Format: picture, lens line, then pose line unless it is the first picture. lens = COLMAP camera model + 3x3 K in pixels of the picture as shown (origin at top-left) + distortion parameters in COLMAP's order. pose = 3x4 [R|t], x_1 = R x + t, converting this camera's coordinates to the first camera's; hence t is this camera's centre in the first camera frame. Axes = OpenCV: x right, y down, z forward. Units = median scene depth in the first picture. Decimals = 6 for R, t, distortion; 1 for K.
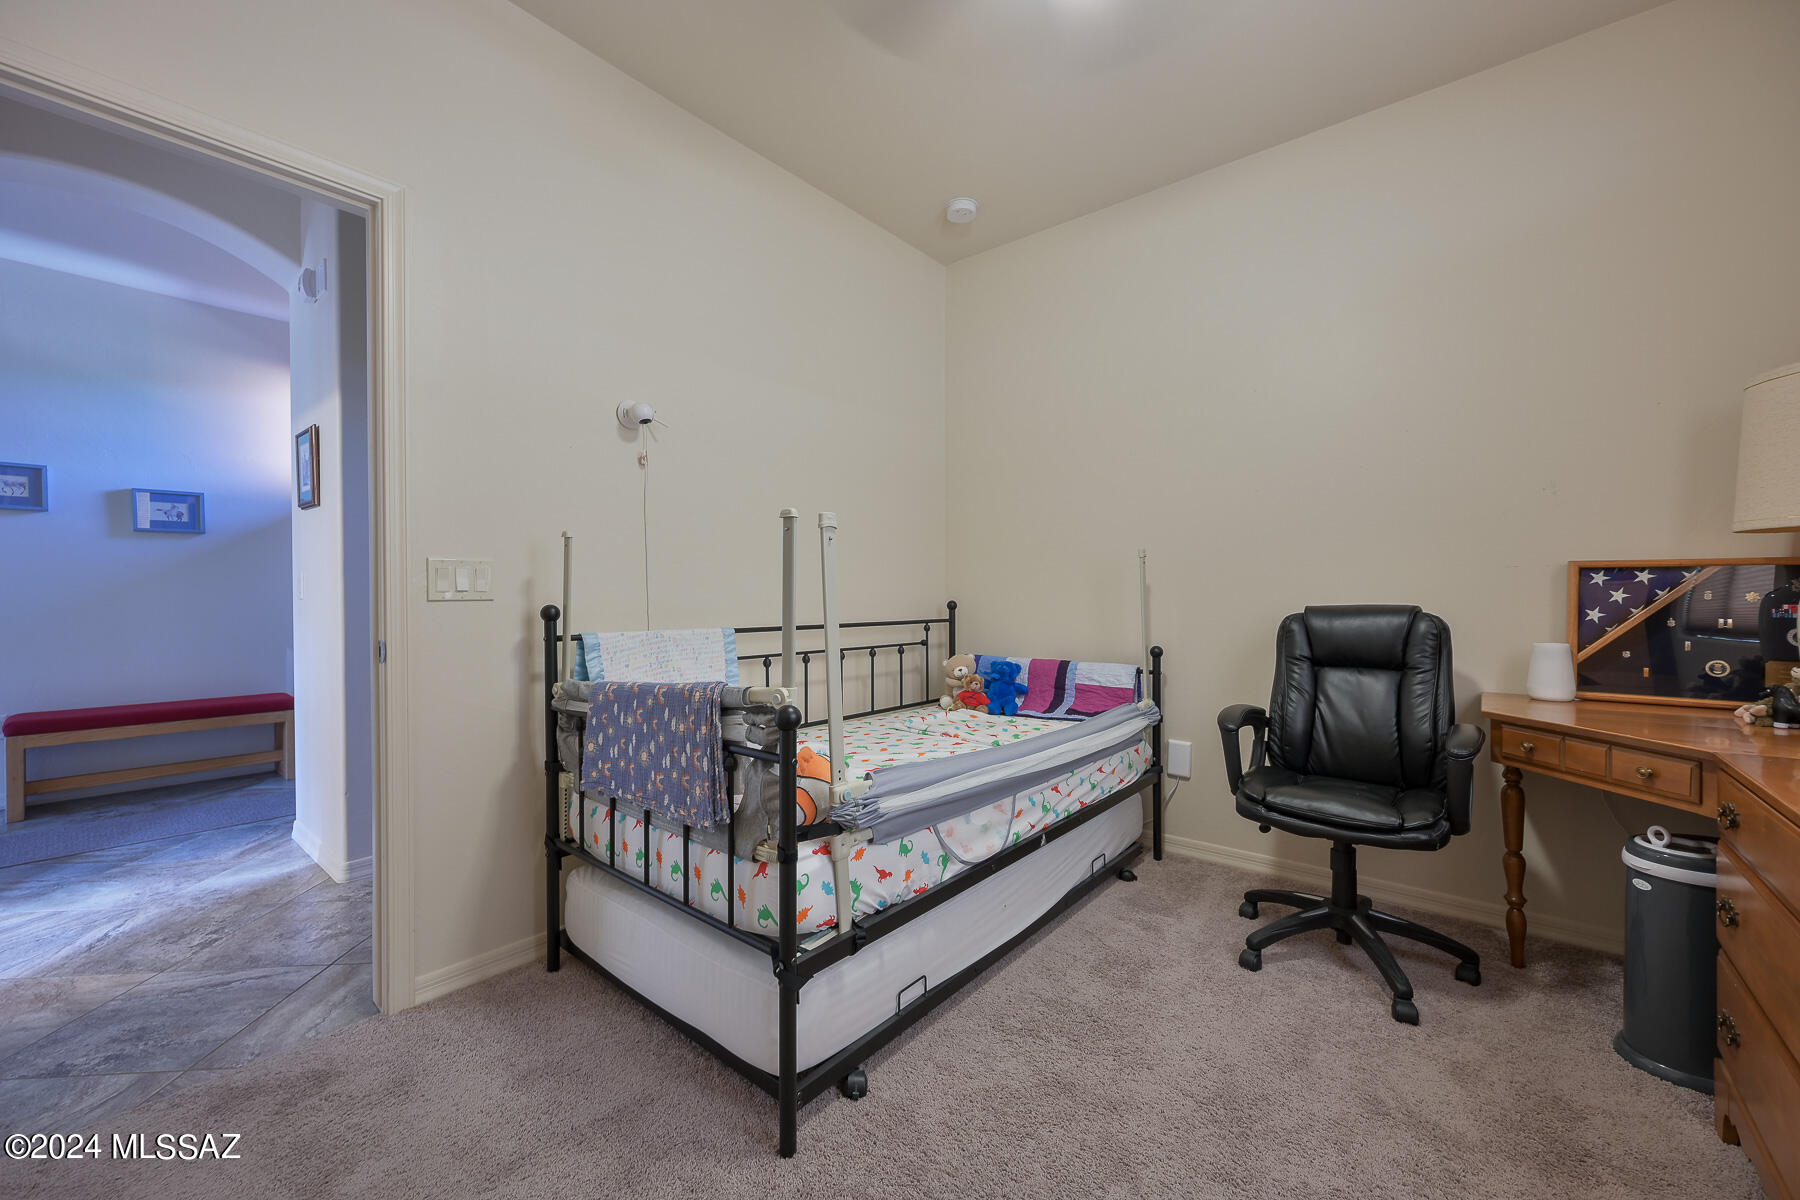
lens RADIAL K [[706.4, 0, 900.0], [0, 706.4, 600.0], [0, 0, 1]] dist [-0.002184, 0.000011]
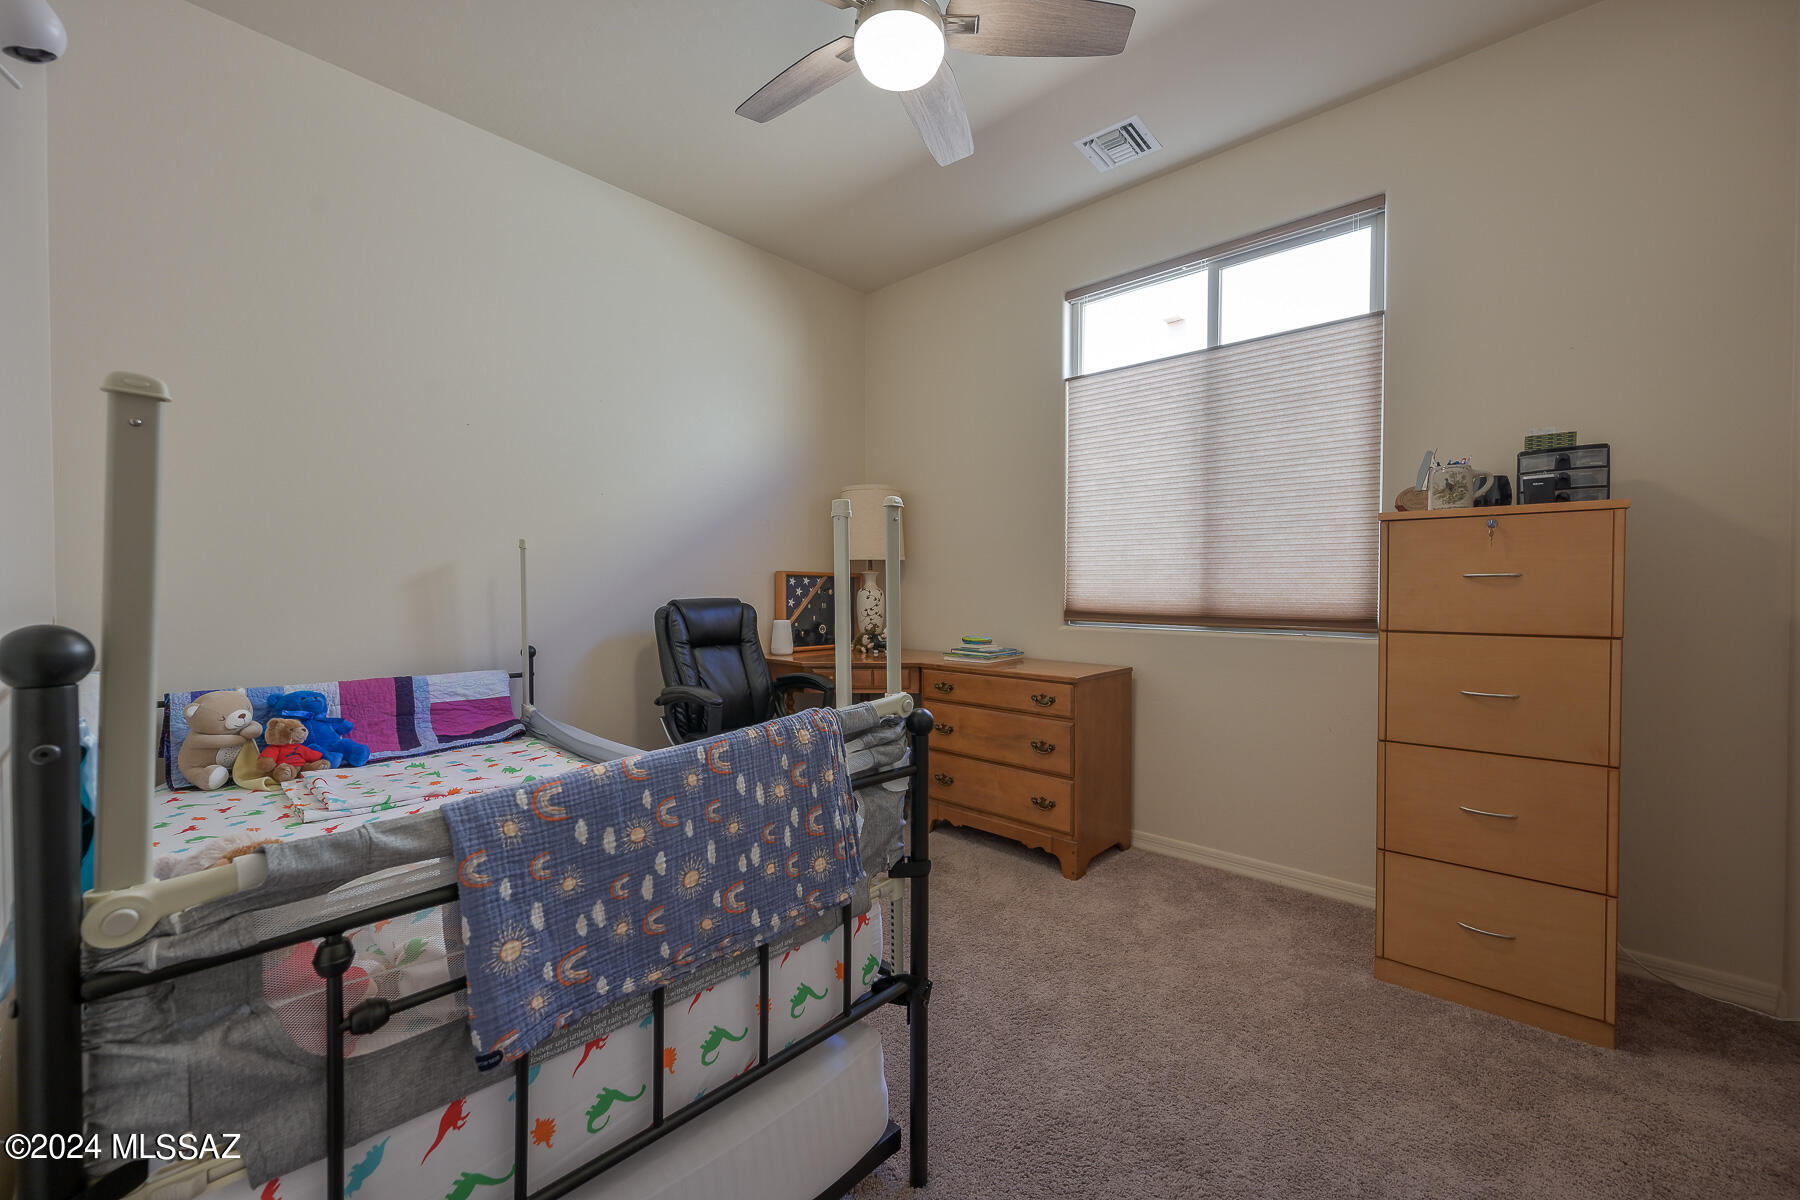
lens RADIAL K [[713.7, 0, 900.0], [0, 713.7, 600.0], [0, 0, 1]] dist [0.000659, 0.000005]
pose [[0.053495, -0.011991, 0.998496, -0.749811], [0.002765, 0.999926, 0.011860, -0.004714], [-0.998564, 0.002127, 0.053524, 0.659195]]
